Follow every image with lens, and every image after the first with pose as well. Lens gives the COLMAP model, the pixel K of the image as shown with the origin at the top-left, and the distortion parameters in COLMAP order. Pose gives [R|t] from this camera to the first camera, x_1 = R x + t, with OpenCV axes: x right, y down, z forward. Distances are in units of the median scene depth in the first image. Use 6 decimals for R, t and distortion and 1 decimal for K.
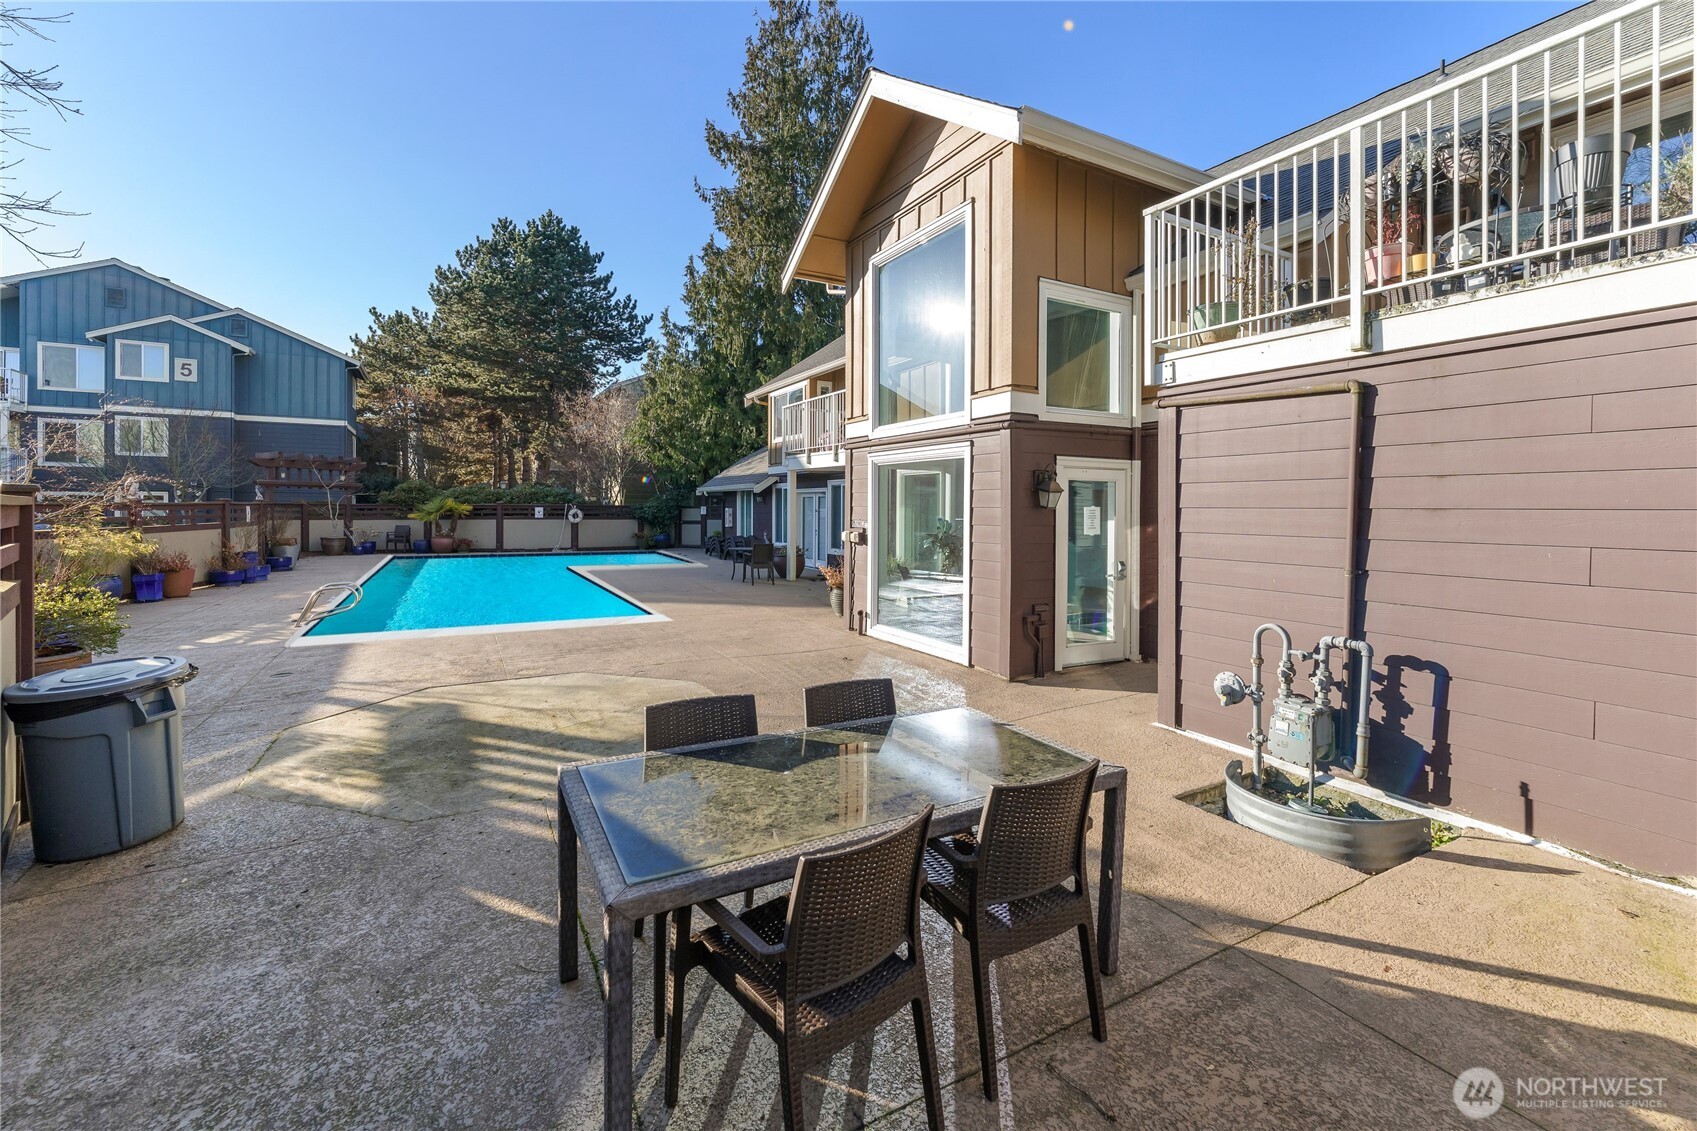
lens RADIAL K [[695.6, 0, 832.7], [0, 695.6, 509.0], [0, 0, 1]] dist [-0.001164, 0.000313]
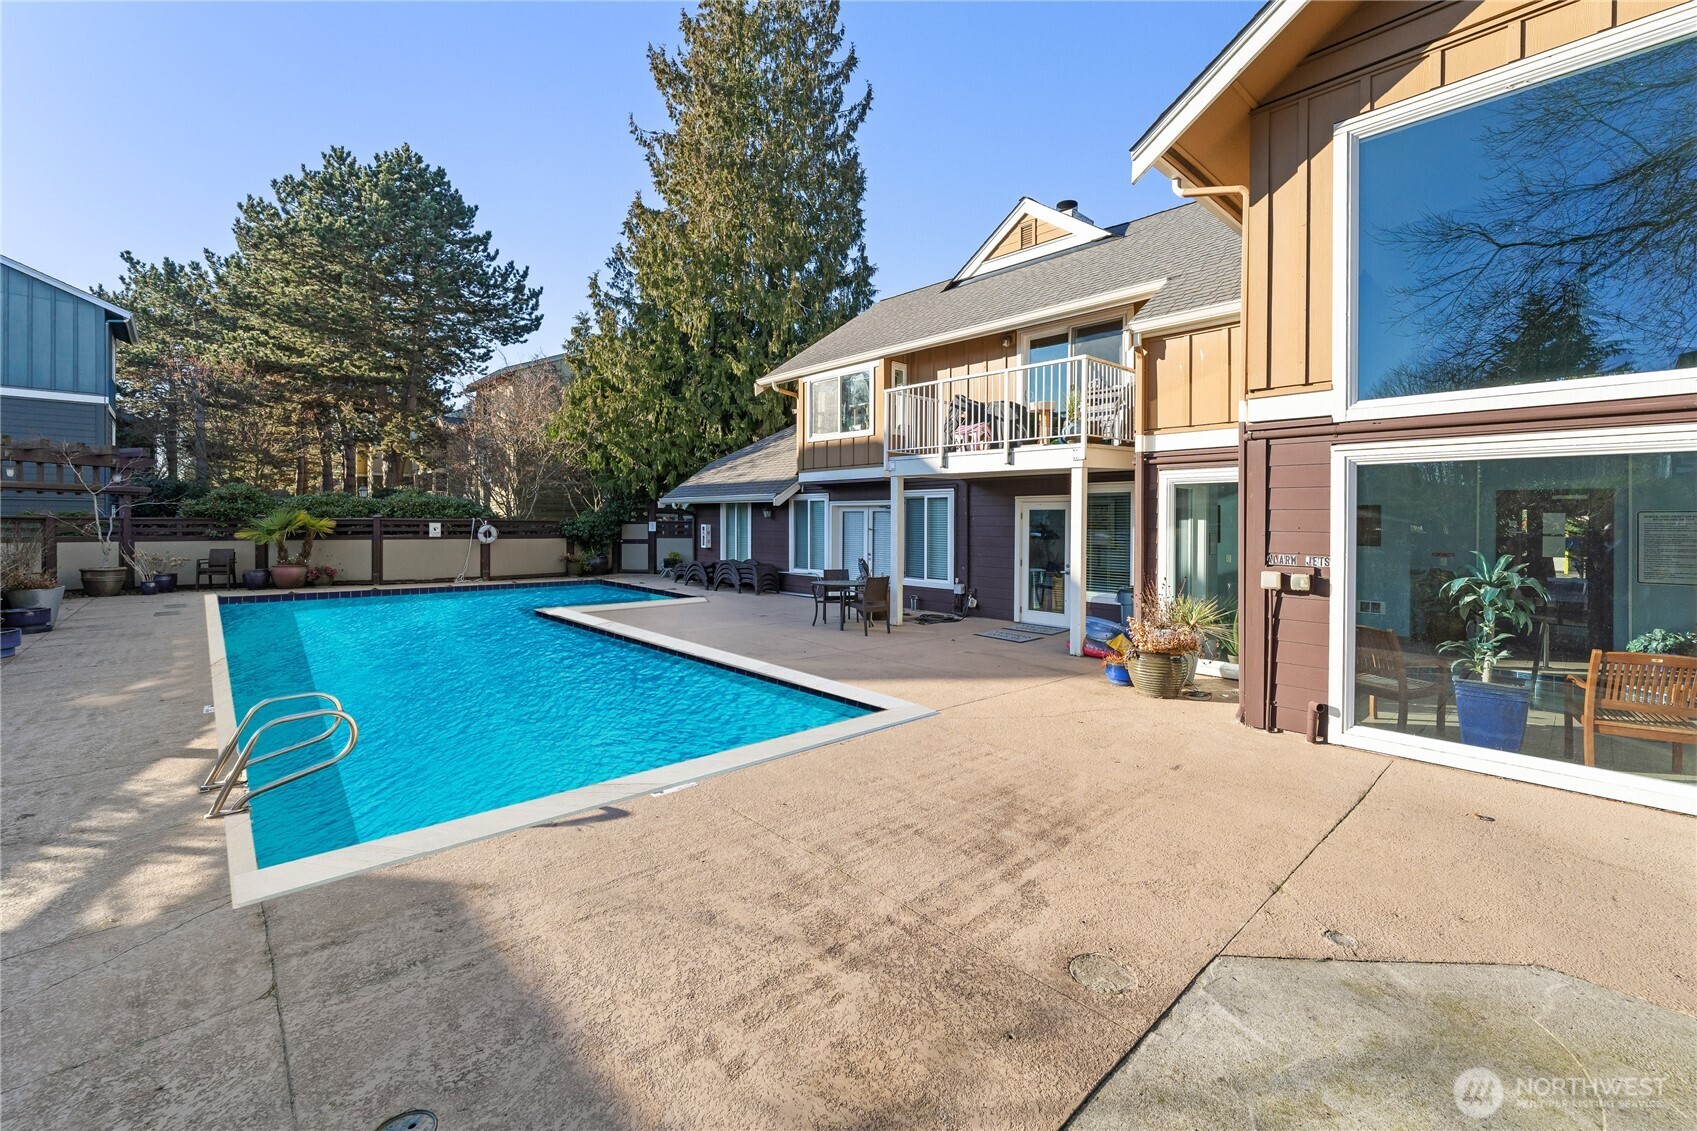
lens RADIAL K [[695.6, 0, 834.0], [0, 695.6, 524.2], [0, 0, 1]] dist [-0.001164, 0.000313]
pose [[0.971943, 0.000879, 0.235215, -0.172742], [-0.001789, 0.999992, 0.003652, -0.004130], [-0.235209, -0.003971, 0.971937, 0.170863]]
